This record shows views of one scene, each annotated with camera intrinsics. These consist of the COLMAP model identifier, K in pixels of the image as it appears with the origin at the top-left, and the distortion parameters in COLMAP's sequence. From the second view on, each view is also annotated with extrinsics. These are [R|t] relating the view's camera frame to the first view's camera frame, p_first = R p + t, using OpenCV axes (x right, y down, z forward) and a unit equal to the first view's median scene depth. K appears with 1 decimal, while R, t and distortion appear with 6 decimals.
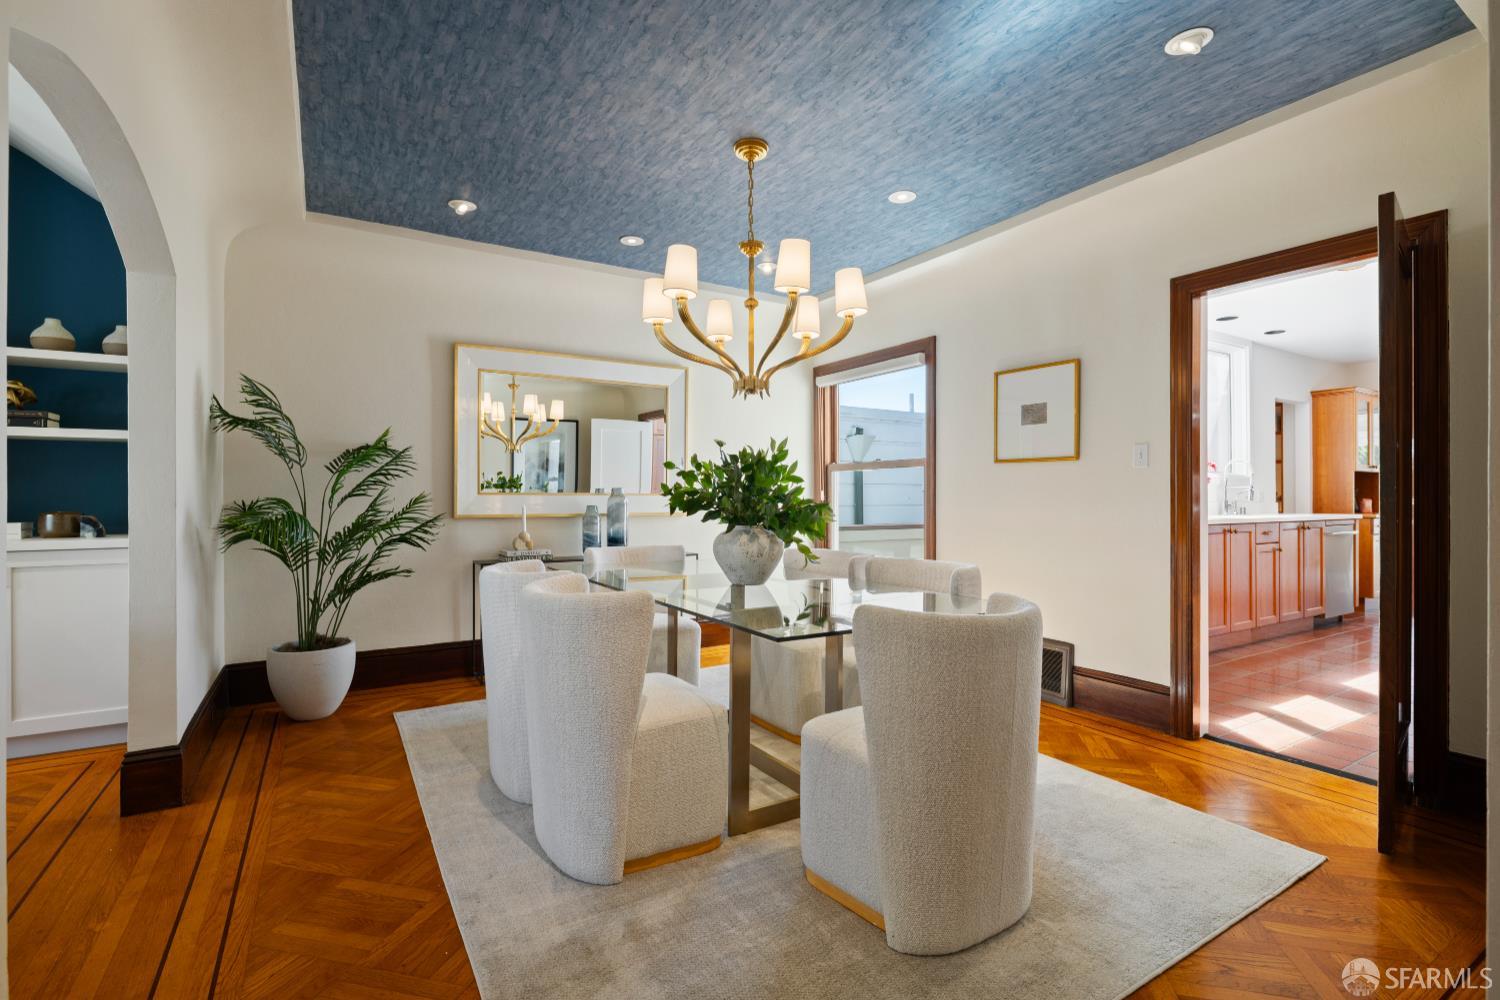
lens RADIAL K [[689.1, 0, 743.0], [0, 689.1, 499.8], [0, 0, 1]] dist [-0.010281, 0.001687]
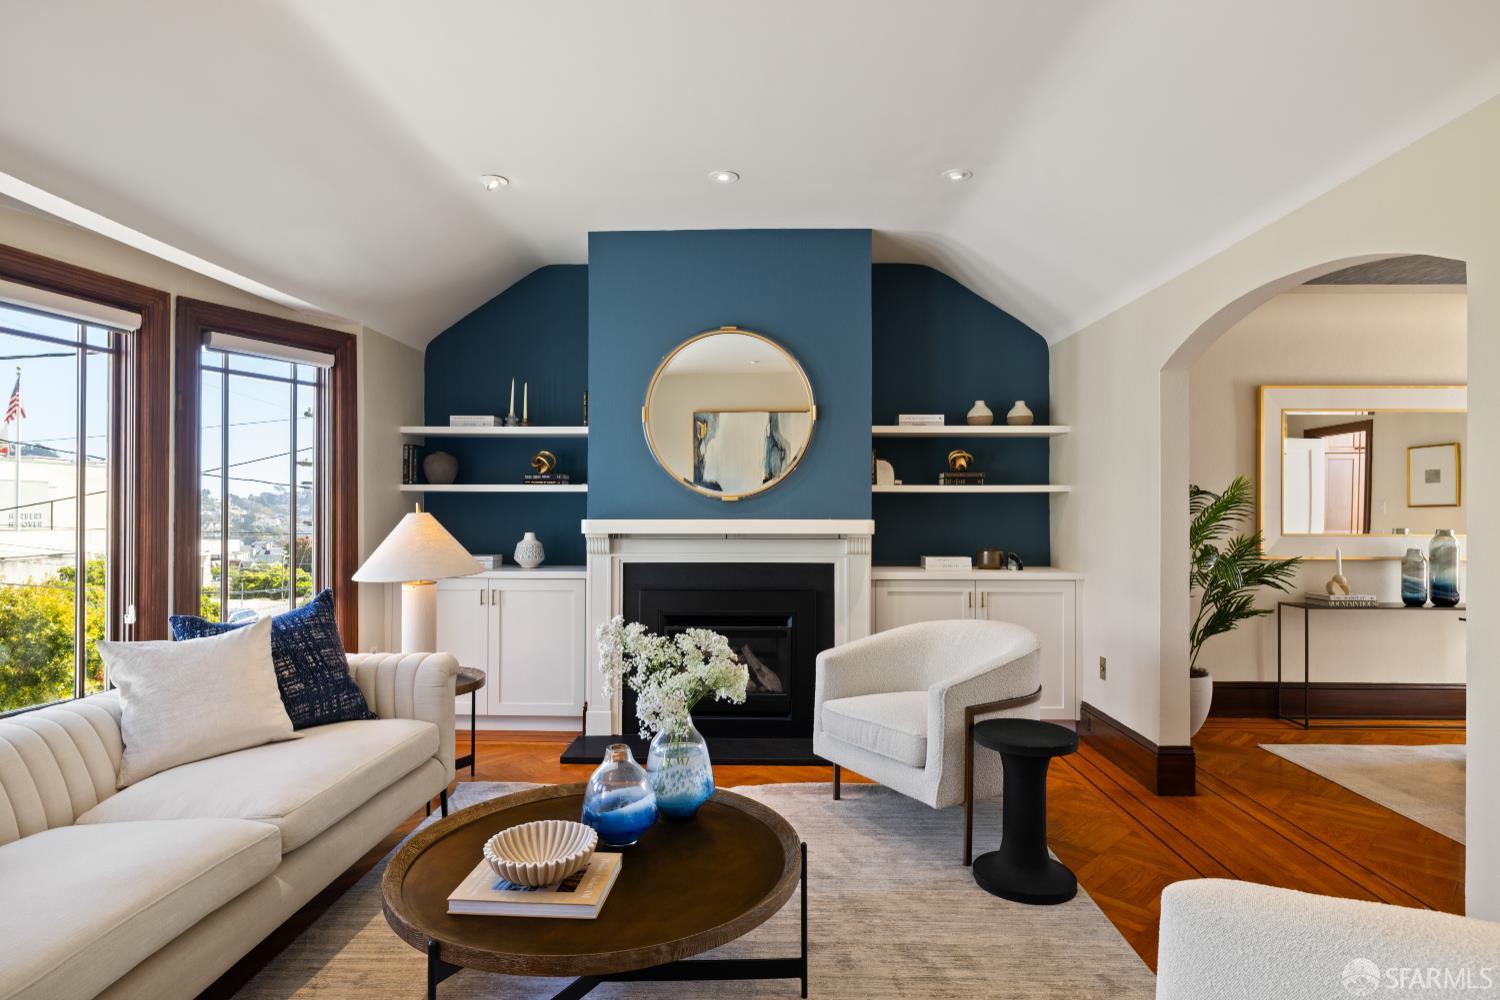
lens RADIAL K [[794.4, 0, 745.6], [0, 794.4, 504.4], [0, 0, 1]] dist [-0.002909, 0.003114]
pose [[0.841382, -0.001704, -0.540439, -0.547389], [-0.006007, 0.999904, -0.012505, -0.043933], [0.540408, 0.013768, 0.841290, -0.500643]]
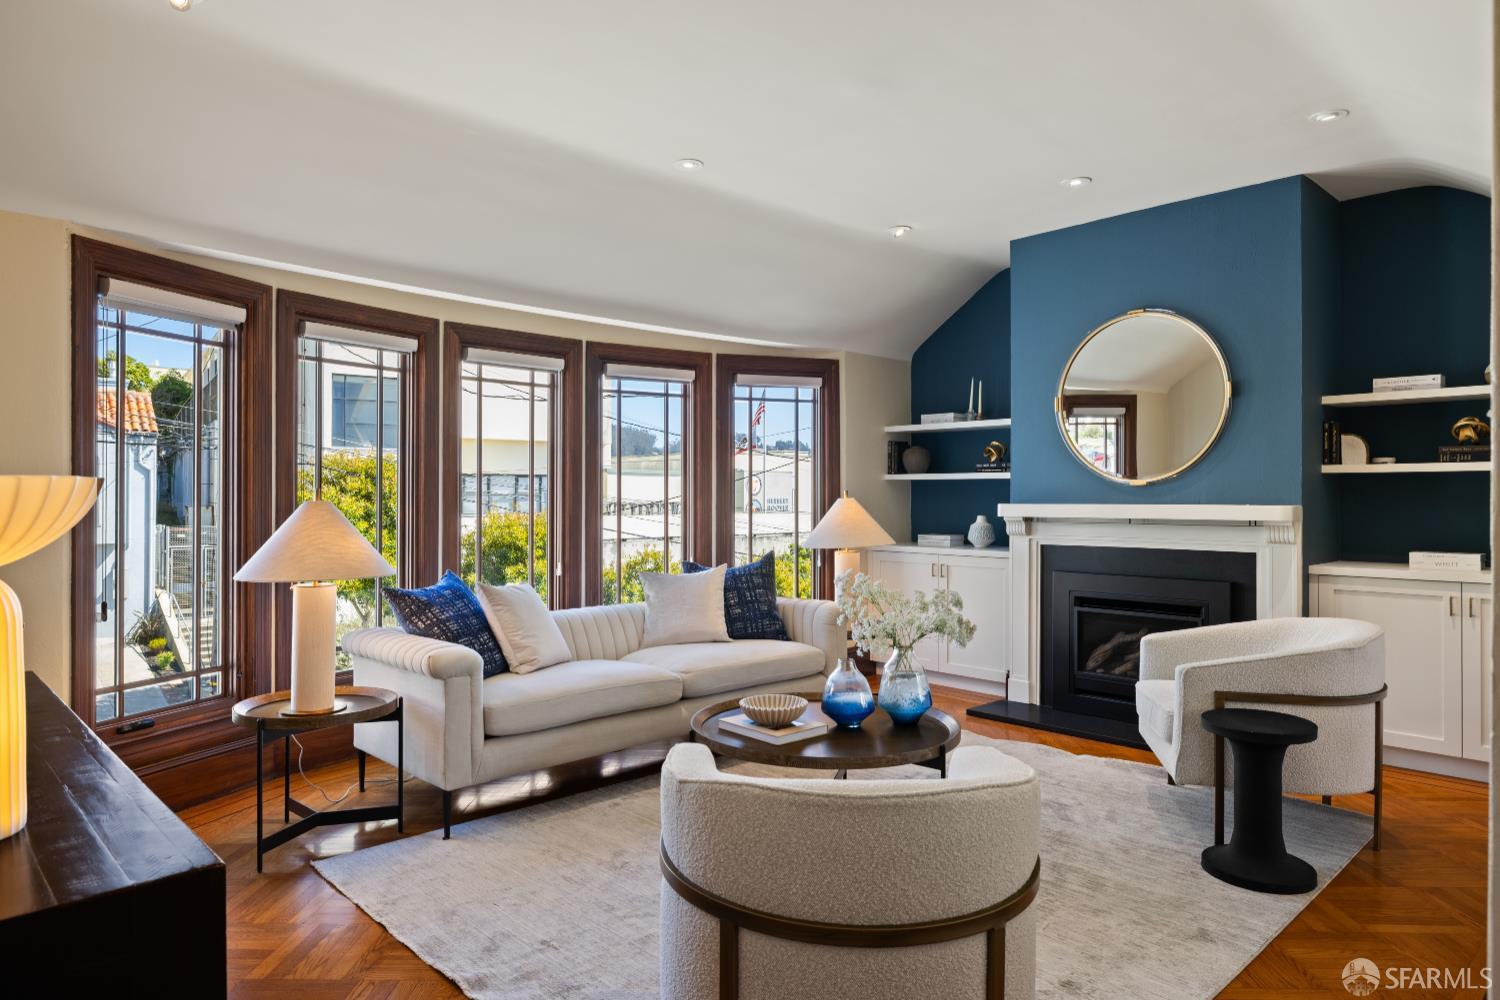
lens RADIAL K [[906.9, 0, 746.1], [0, 906.9, 487.0], [0, 0, 1]] dist [-0.006946, 0.002304]
pose [[0.215278, -0.009076, -0.976511, 0.038713], [-0.005206, 0.999932, -0.010441, -0.045119], [0.976539, 0.007331, 0.215216, -0.353636]]
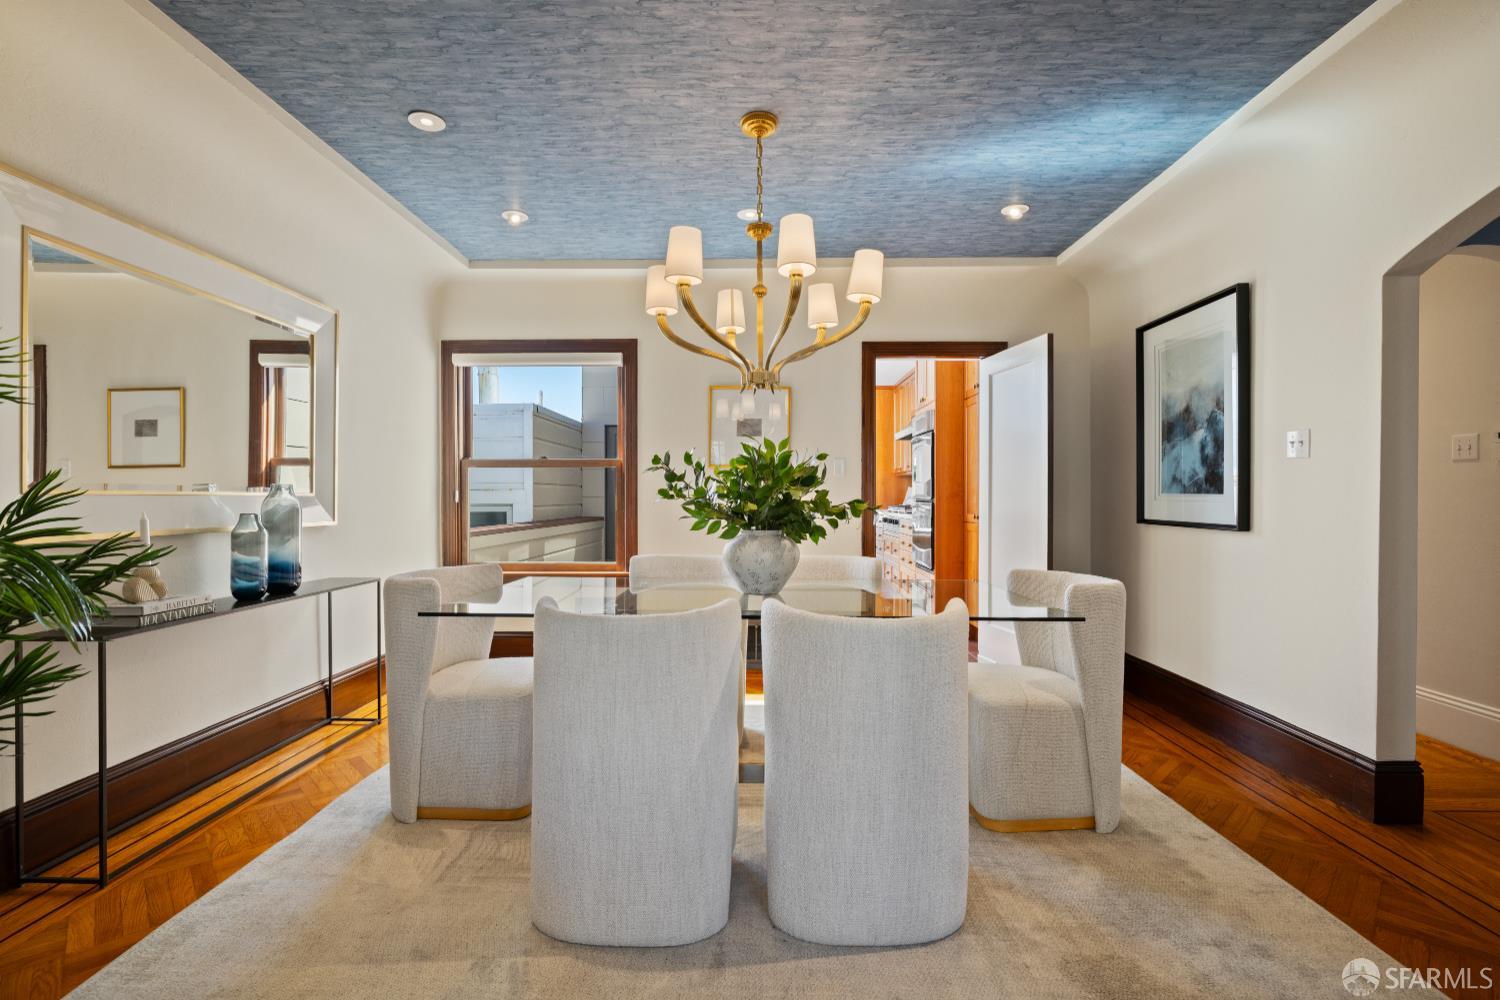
lens RADIAL K [[689.1, 0, 745.8], [0, 689.1, 496.0], [0, 0, 1]] dist [-0.010281, 0.001687]
pose [[0.540268, 0.004885, 0.841479, -0.670400], [0.003680, 0.999960, -0.008168, 0.000229], [-0.841485, 0.007510, 0.540228, 0.445827]]
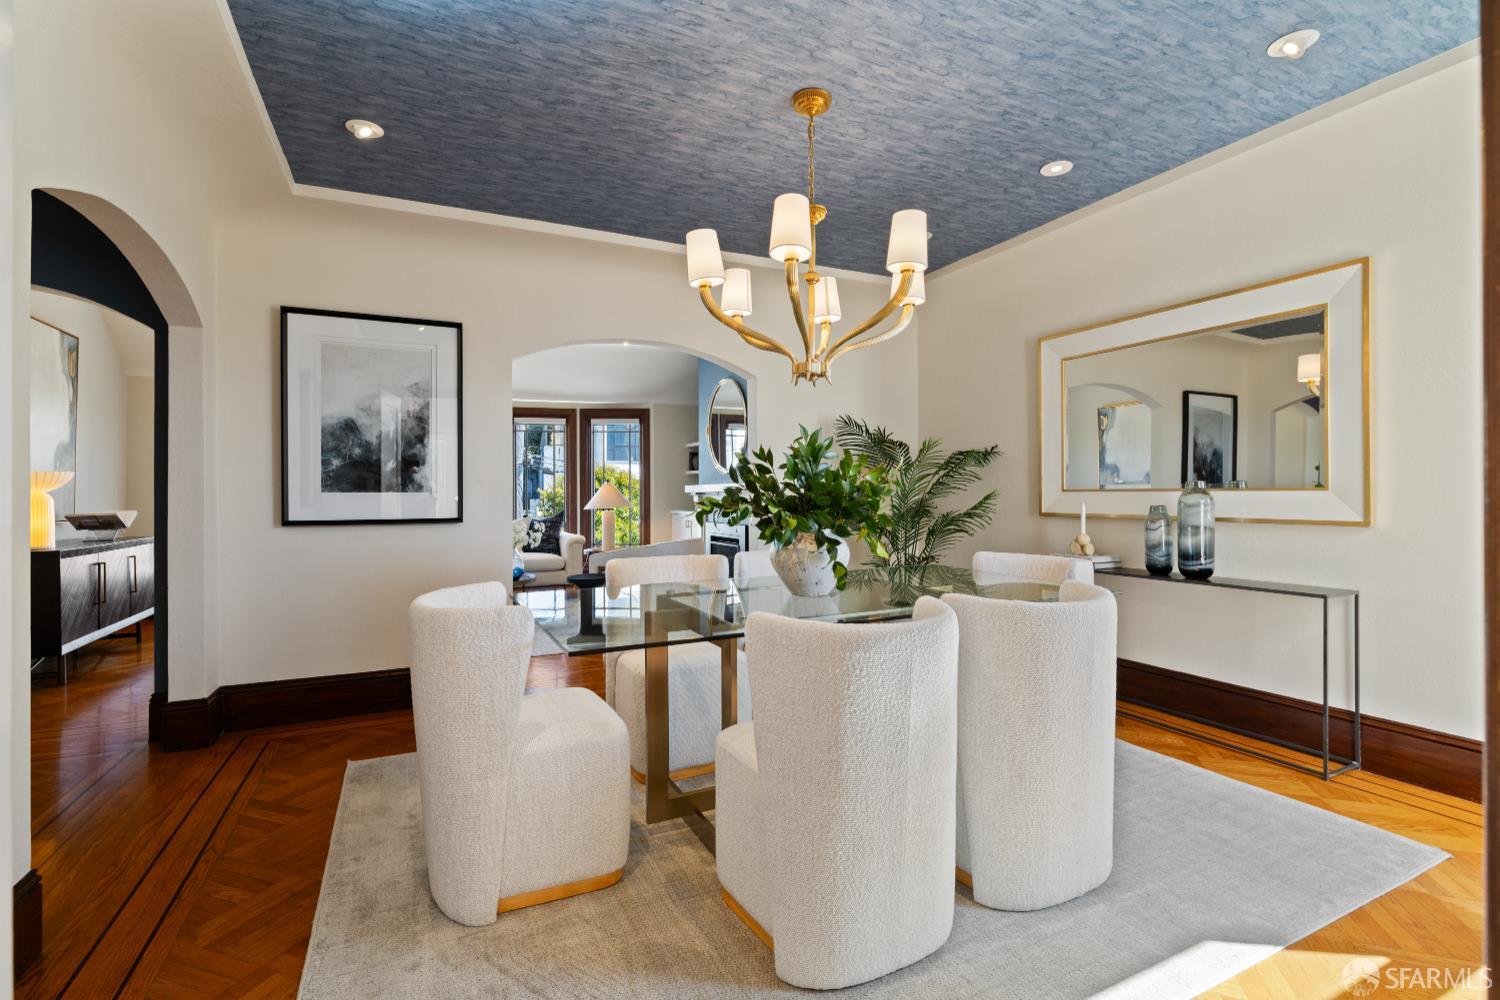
lens RADIAL K [[683.6, 0, 745.6], [0, 683.6, 497.1], [0, 0, 1]] dist [-0.004065, 0.001444]
pose [[-0.090449, 0.002830, -0.995897, 0.772789], [-0.001385, 0.999995, 0.002967, -0.002763], [0.995900, 0.001647, -0.090444, 0.858629]]
